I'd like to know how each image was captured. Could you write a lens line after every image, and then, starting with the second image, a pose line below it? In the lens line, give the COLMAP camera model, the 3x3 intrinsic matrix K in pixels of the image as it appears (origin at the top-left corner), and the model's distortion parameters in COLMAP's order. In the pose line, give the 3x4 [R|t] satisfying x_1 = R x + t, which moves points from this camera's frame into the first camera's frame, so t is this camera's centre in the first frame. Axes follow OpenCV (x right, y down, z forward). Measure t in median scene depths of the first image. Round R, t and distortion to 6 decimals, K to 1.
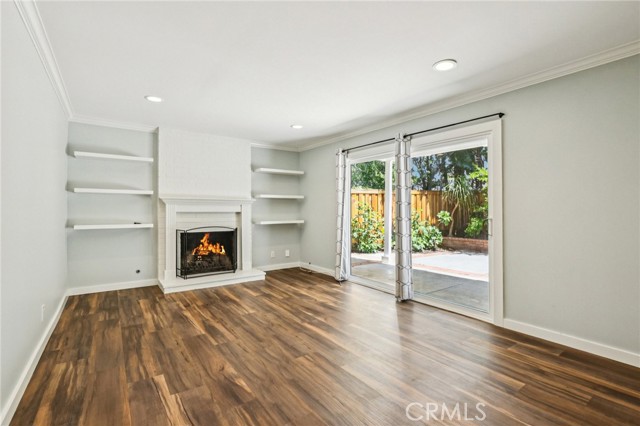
lens RADIAL K [[308.1, 0, 321.4], [0, 308.1, 211.1], [0, 0, 1]] dist [-0.002404, 0.000311]
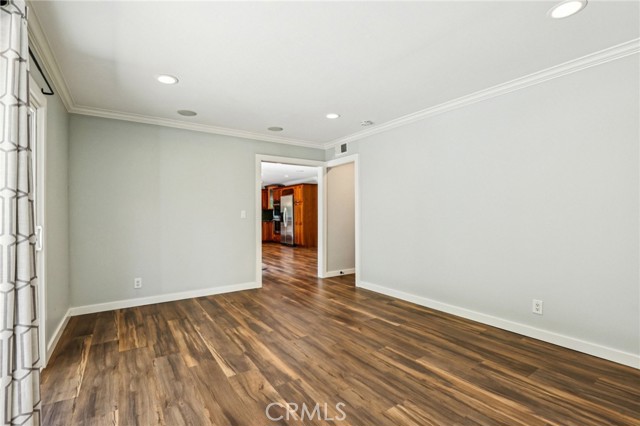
lens RADIAL K [[308.1, 0, 322.2], [0, 308.1, 212.9], [0, 0, 1]] dist [-0.002404, 0.000311]
pose [[-0.999770, 0.002488, 0.021285, -0.143706], [0.002457, 0.999996, -0.001465, -0.005650], [-0.021288, -0.001412, -0.999772, 1.880921]]
